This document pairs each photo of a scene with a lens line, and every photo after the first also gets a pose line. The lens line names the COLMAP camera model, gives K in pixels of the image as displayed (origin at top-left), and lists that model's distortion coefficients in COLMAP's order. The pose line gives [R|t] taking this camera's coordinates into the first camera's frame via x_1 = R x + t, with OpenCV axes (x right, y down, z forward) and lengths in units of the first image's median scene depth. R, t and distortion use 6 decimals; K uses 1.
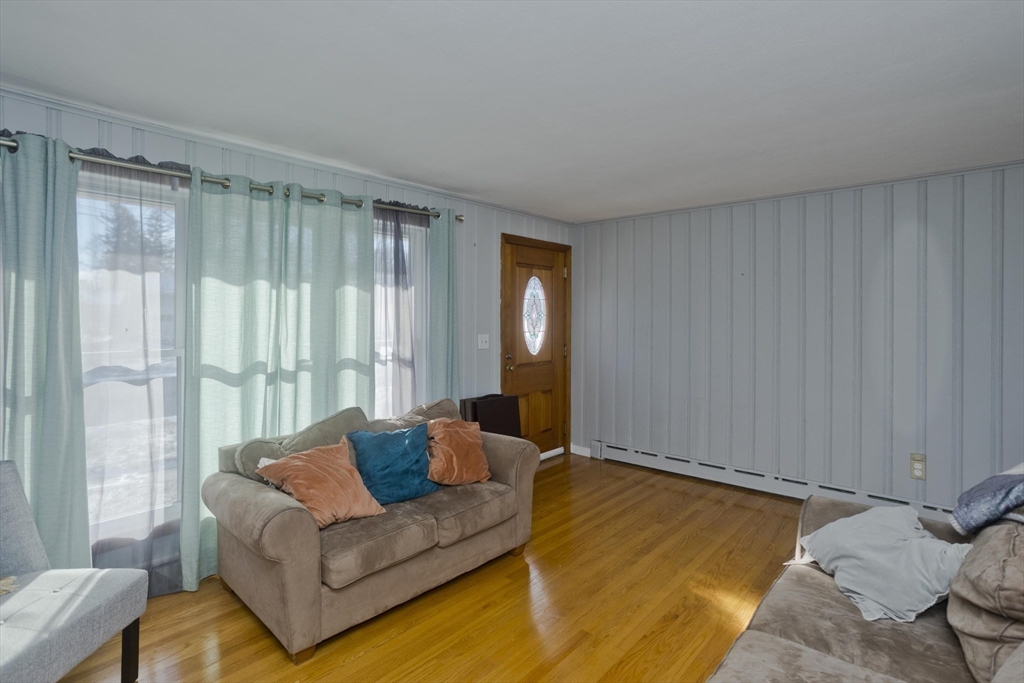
lens RADIAL K [[498.3, 0, 515.3], [0, 498.3, 331.4], [0, 0, 1]] dist [-0.054259, 0.033525]
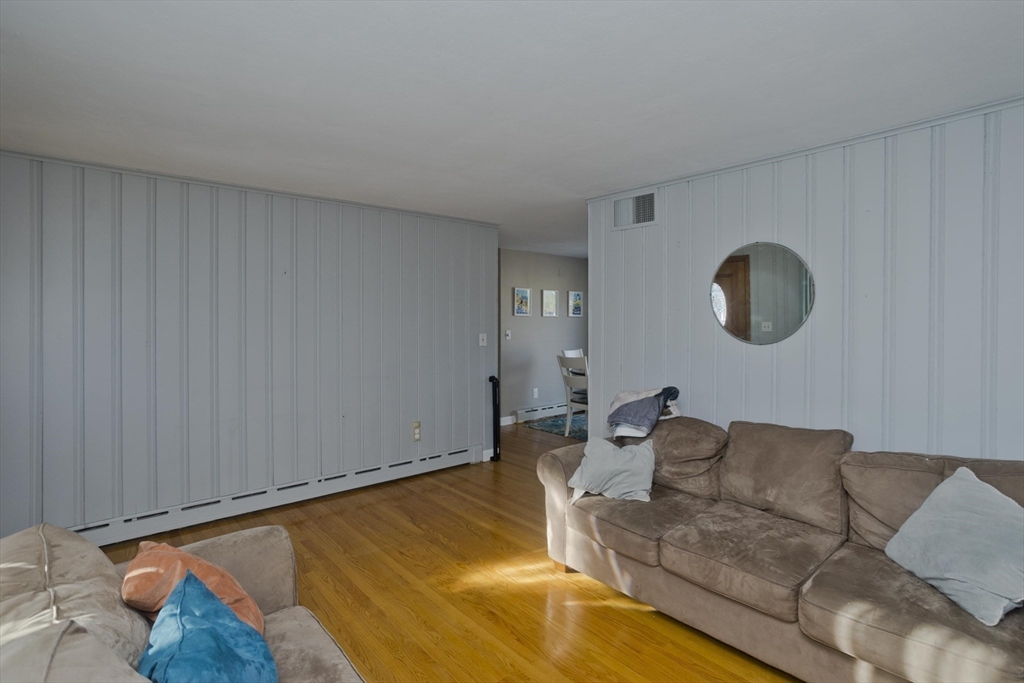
lens RADIAL K [[498.3, 0, 515.3], [0, 498.3, 331.4], [0, 0, 1]] dist [-0.054259, 0.033525]
pose [[0.122055, -0.021790, 0.992284, -0.492029], [0.016688, 0.999663, 0.019900, -0.016183], [-0.992383, 0.014131, 0.122377, 0.604787]]
